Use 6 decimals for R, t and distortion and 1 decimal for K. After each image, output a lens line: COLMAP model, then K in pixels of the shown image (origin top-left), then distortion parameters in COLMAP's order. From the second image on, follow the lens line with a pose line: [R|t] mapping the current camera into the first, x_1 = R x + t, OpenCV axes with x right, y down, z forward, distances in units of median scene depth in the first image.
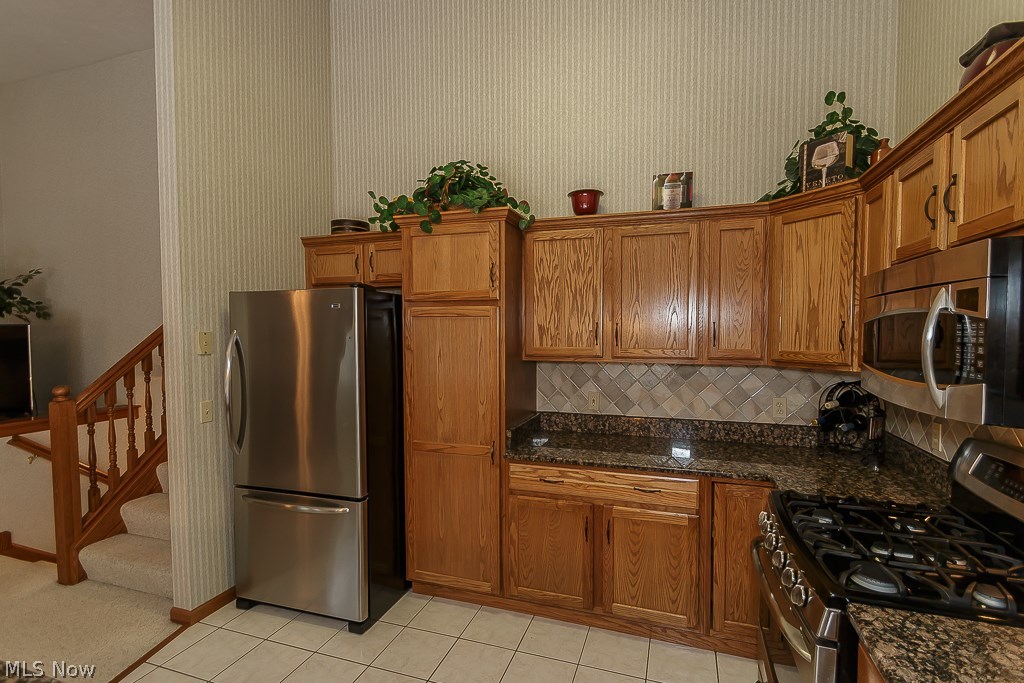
lens RADIAL K [[476.8, 0, 532.9], [0, 476.8, 347.1], [0, 0, 1]] dist [0.001479, -0.000068]
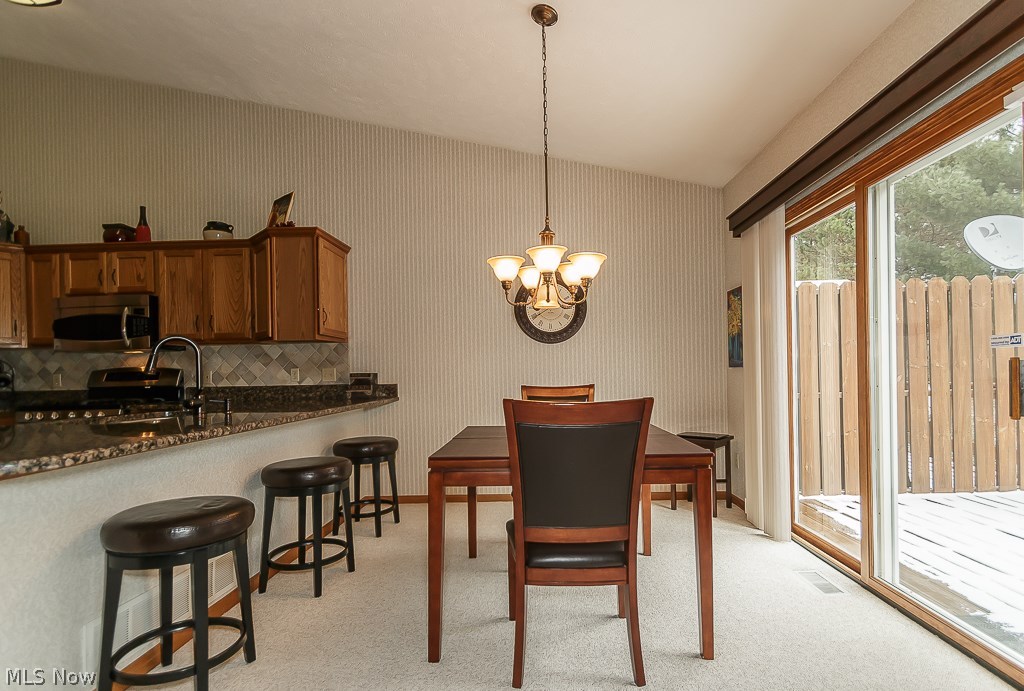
lens RADIAL K [[486.7, 0, 519.8], [0, 486.7, 373.4], [0, 0, 1]] dist [0.000270, -0.000938]
pose [[-0.281297, 0.004747, 0.959609, -1.298033], [0.064458, 0.997823, 0.013959, 0.192156], [-0.957453, 0.065781, -0.280990, -0.239211]]
